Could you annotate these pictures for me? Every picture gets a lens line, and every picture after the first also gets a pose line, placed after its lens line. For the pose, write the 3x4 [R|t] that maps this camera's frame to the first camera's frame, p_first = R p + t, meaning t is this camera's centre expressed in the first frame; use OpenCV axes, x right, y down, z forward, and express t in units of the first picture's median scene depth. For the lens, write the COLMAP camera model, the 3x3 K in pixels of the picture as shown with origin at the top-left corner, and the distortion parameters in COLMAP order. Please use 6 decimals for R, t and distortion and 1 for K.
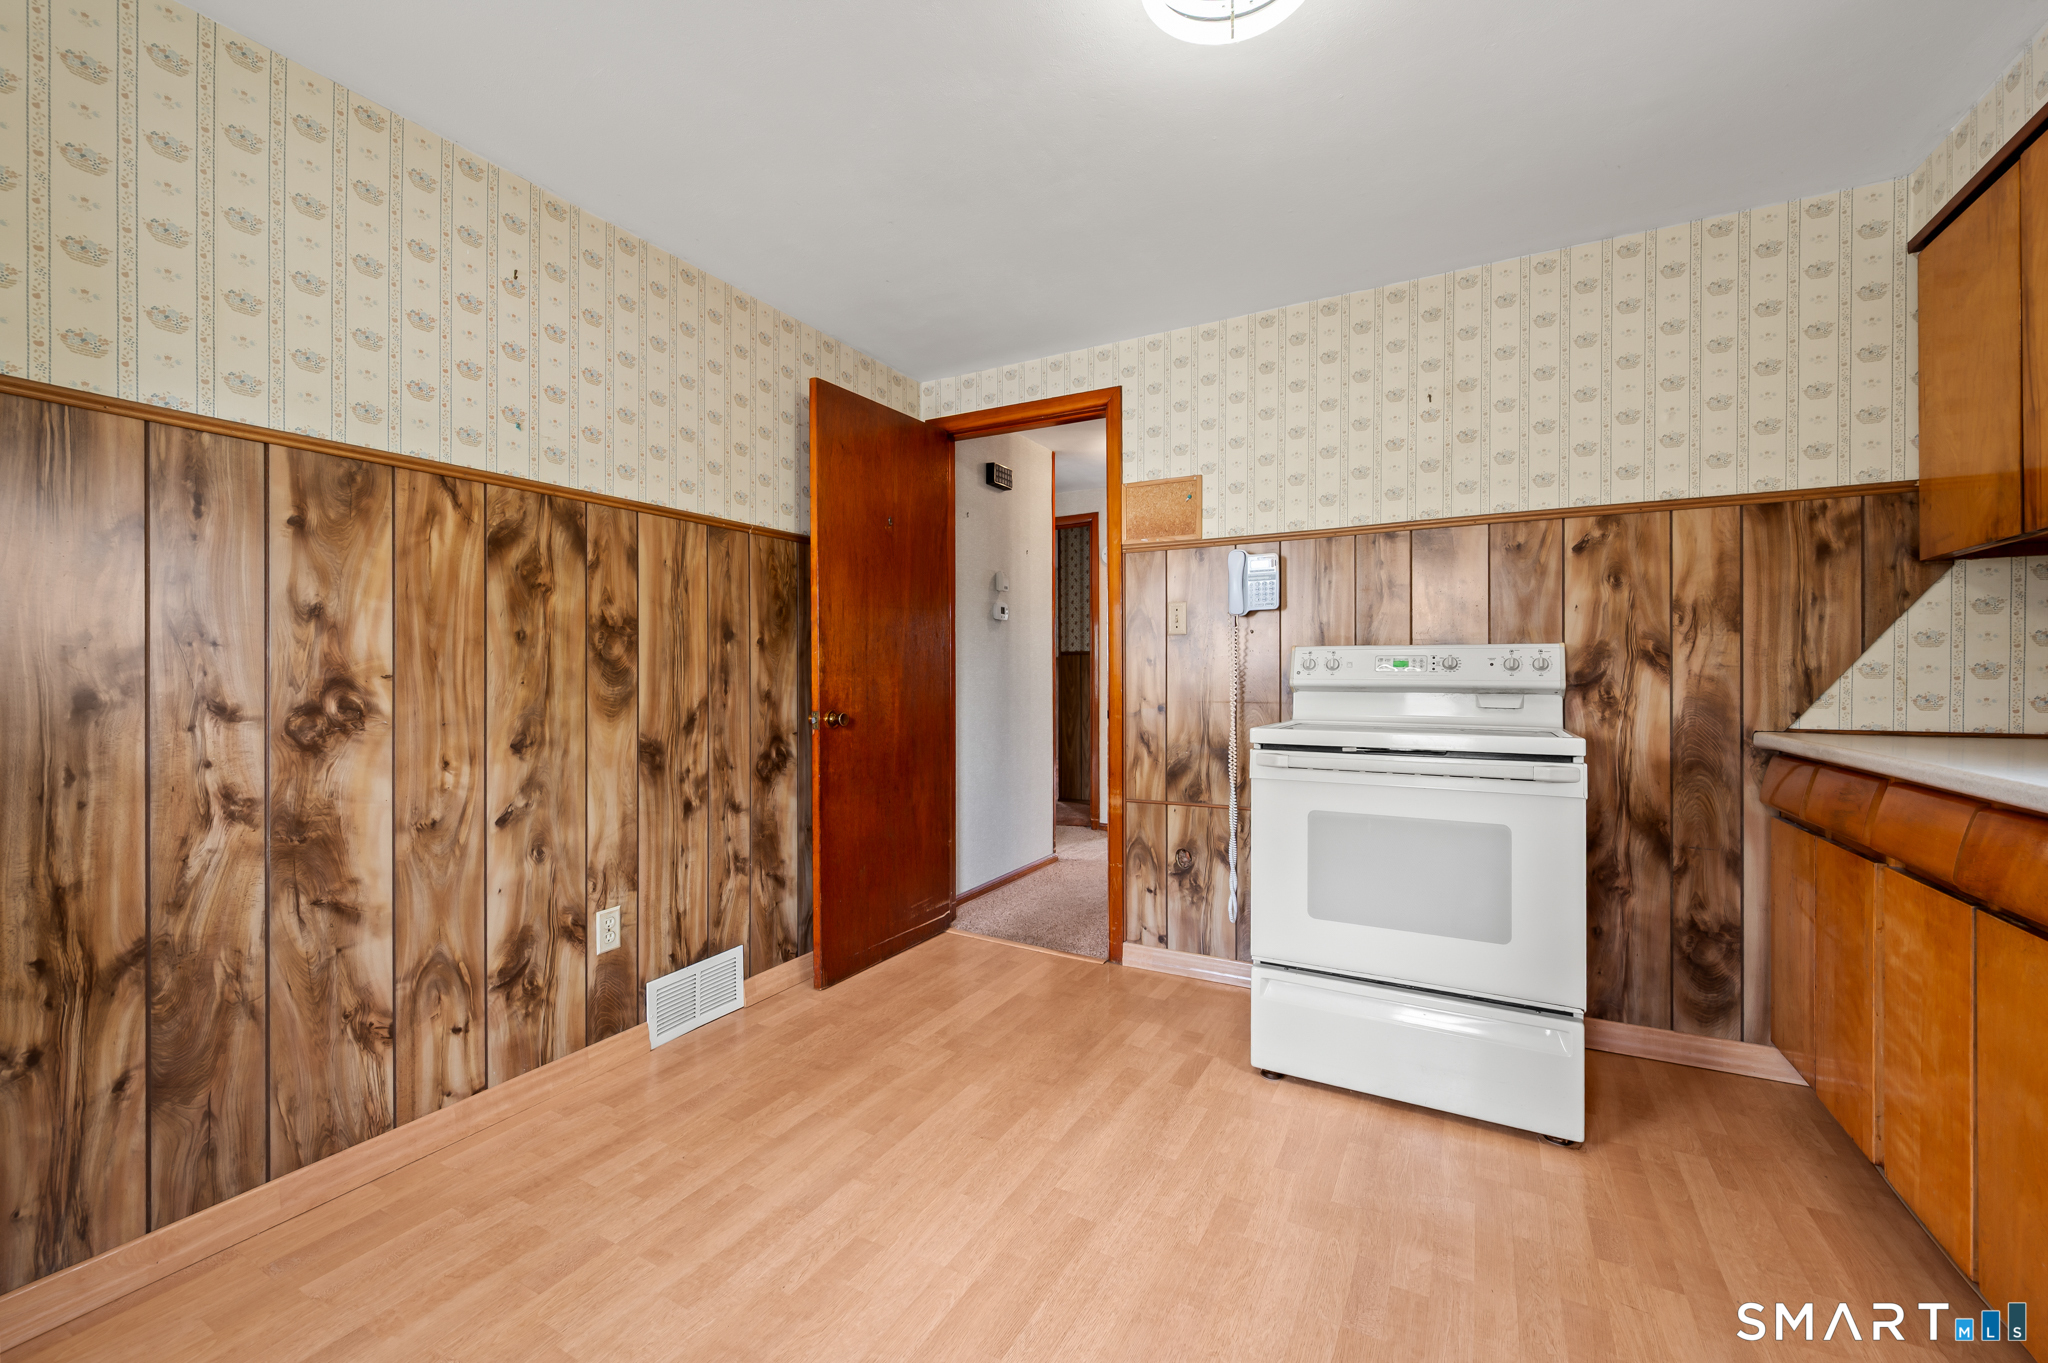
lens RADIAL K [[837.1, 0, 1017.6], [0, 837.1, 671.7], [0, 0, 1]] dist [-0.000064, -0.000408]
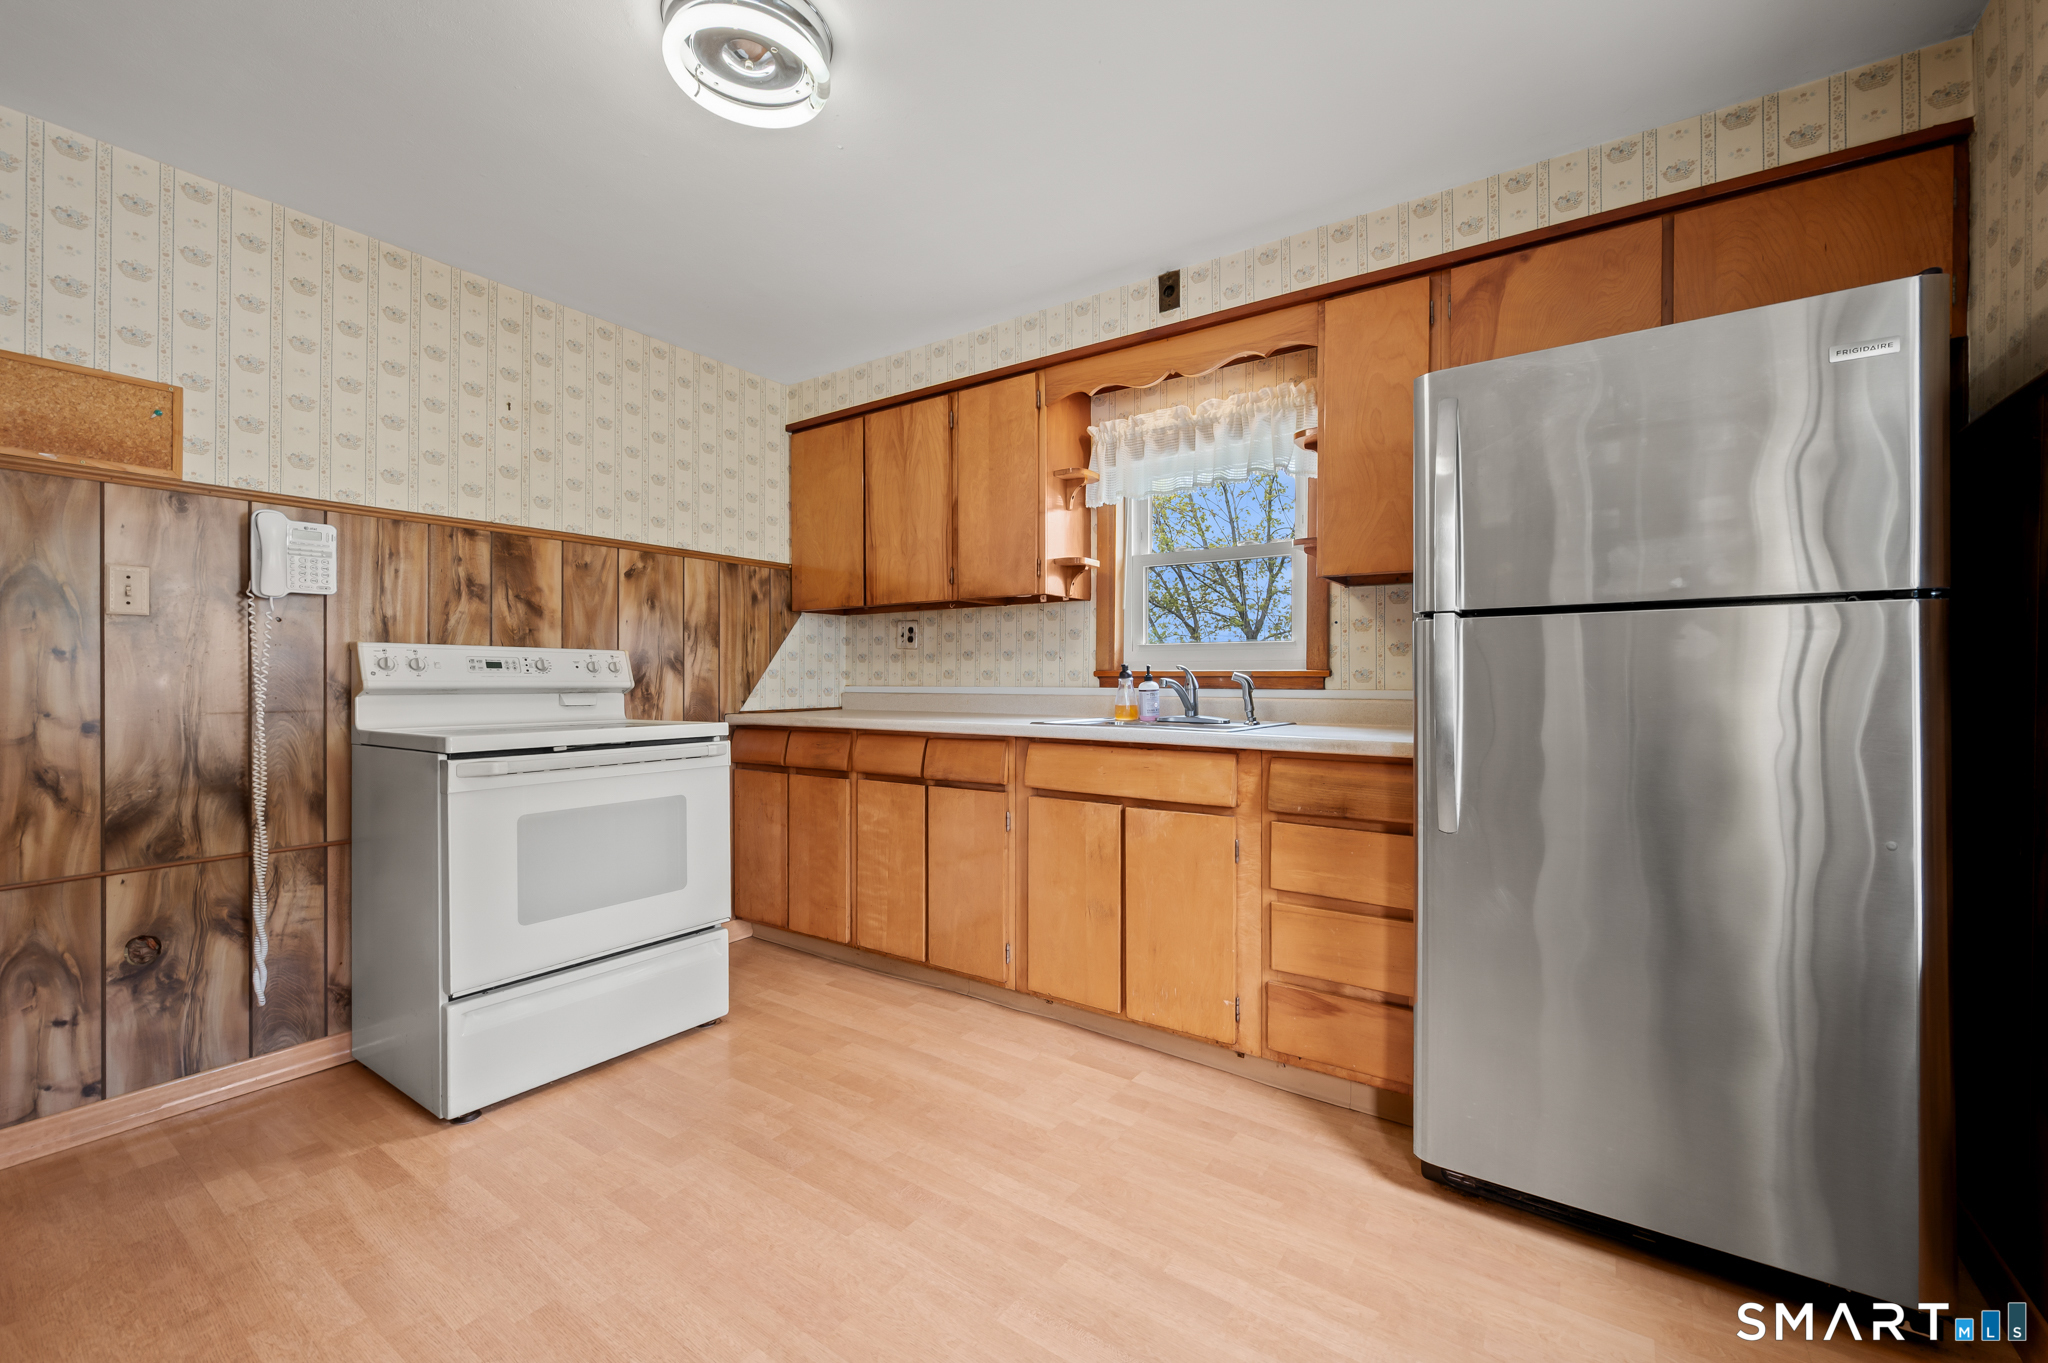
lens RADIAL K [[817.7, 0, 1043.4], [0, 817.7, 674.6], [0, 0, 1]] dist [-0.000490, -0.000226]
pose [[0.086013, 0.001910, 0.996292, -0.495340], [-0.005860, 0.999982, -0.001411, -0.000541], [-0.996277, -0.005717, 0.086023, 0.286961]]
